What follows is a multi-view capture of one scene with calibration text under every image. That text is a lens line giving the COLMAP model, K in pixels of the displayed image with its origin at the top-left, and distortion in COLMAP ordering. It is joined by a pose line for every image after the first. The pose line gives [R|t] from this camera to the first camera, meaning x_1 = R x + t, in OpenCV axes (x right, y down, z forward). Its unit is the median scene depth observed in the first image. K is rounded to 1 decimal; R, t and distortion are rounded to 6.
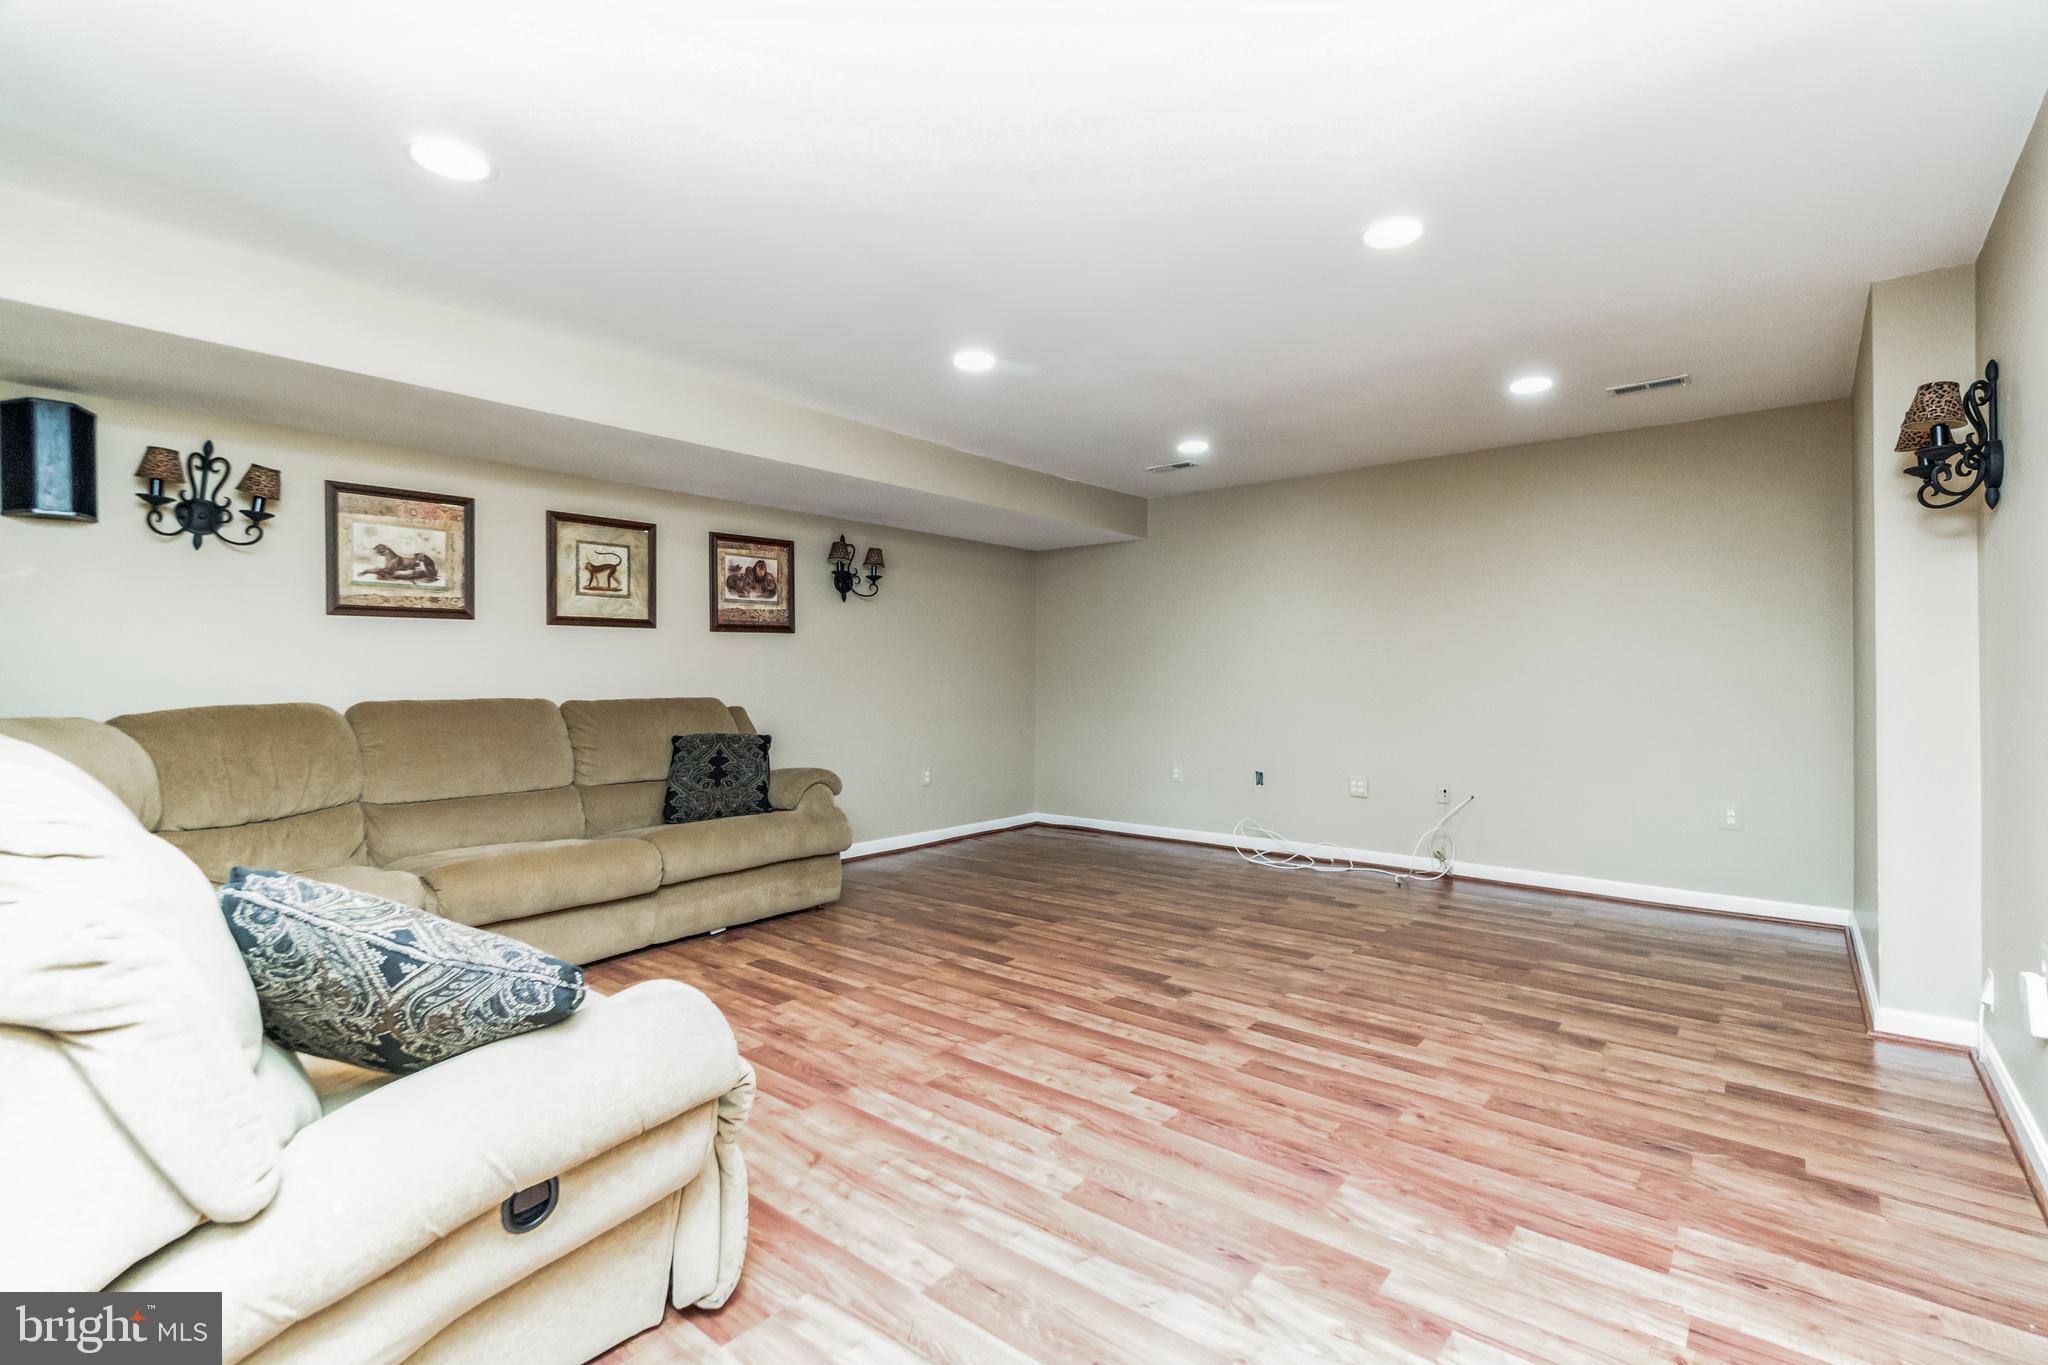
lens RADIAL K [[940.1, 0, 1024.3], [0, 940.1, 678.8], [0, 0, 1]] dist [0.004807, -0.000571]
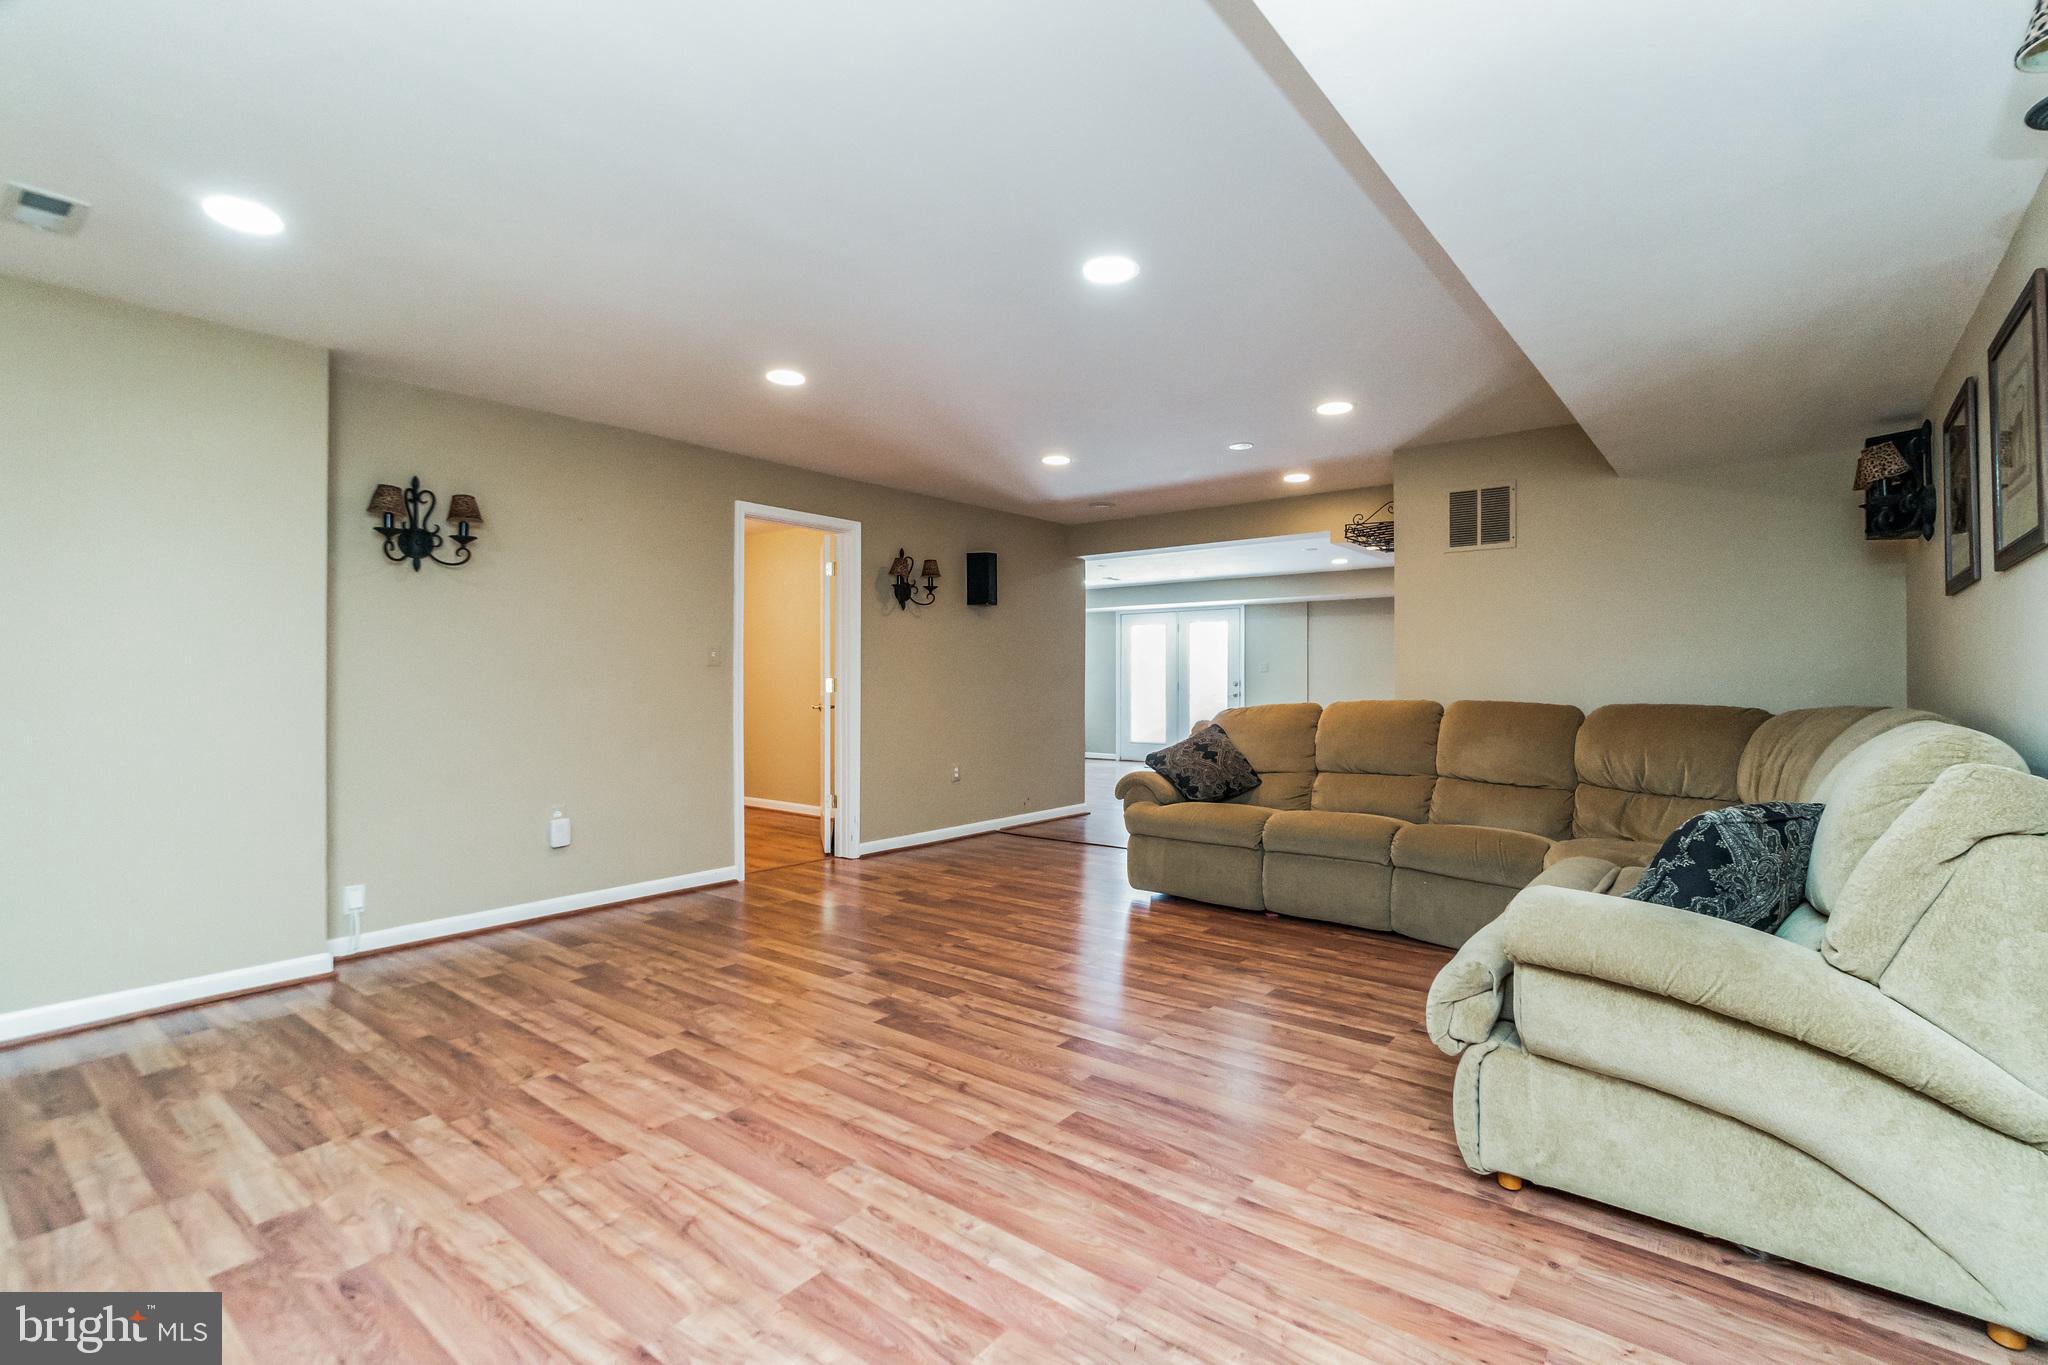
lens RADIAL K [[940.1, 0, 1025.2], [0, 940.1, 678.1], [0, 0, 1]] dist [0.004807, -0.000571]
pose [[-0.999952, -0.002027, -0.009588, 0.027593], [-0.002004, 0.999995, -0.002402, 0.000237], [0.009592, -0.002383, -0.999951, 1.990752]]
